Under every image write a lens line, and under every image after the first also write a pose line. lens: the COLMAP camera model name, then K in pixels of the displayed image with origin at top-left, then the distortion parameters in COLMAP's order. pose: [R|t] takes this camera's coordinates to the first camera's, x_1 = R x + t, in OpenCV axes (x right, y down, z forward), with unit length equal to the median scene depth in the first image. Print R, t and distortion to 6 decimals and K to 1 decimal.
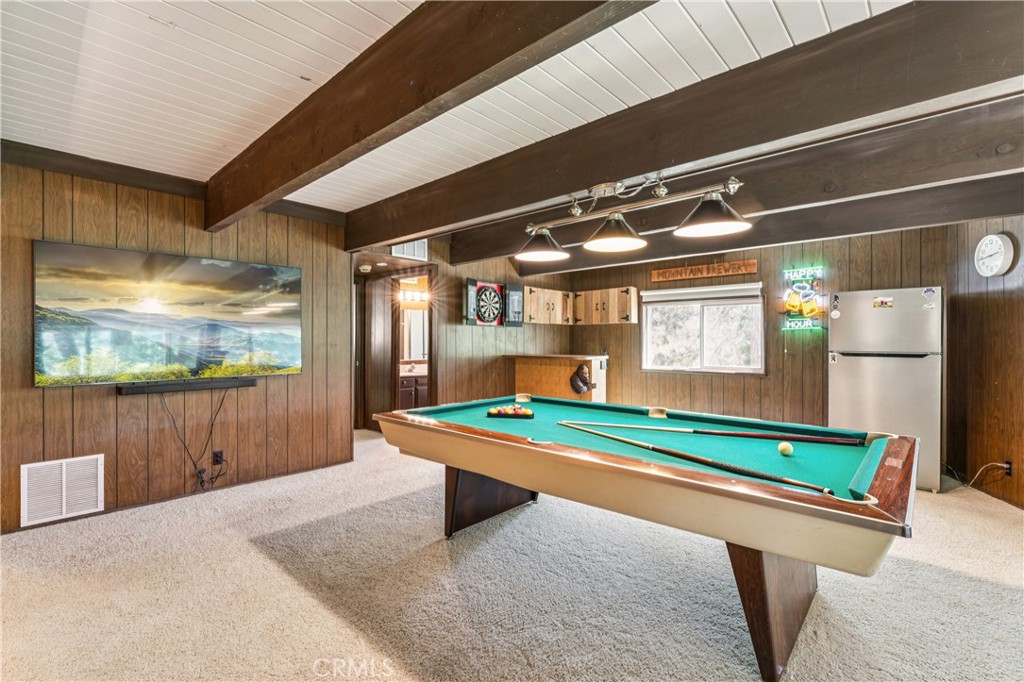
lens RADIAL K [[463.9, 0, 516.0], [0, 463.9, 342.3], [0, 0, 1]] dist [-0.002578, 0.000887]
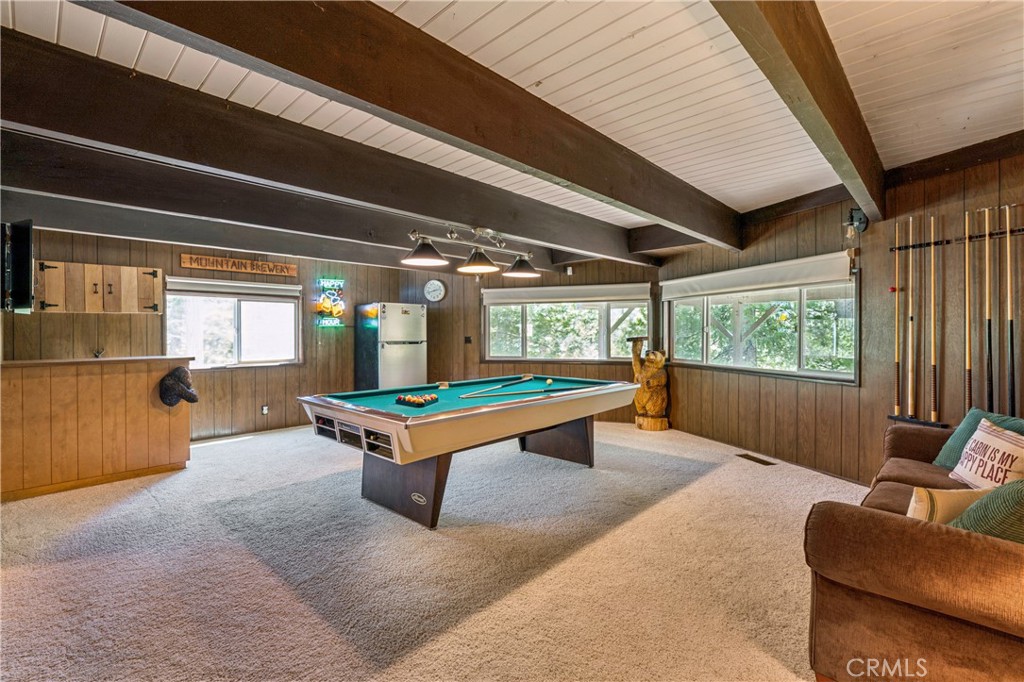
lens RADIAL K [[463.9, 0, 516.1], [0, 463.9, 334.3], [0, 0, 1]] dist [-0.002578, 0.000887]
pose [[-0.000832, -0.004858, 0.999988, -0.620033], [0.008484, 0.999952, 0.004865, -0.006402], [-0.999964, 0.008488, -0.000791, 0.431023]]
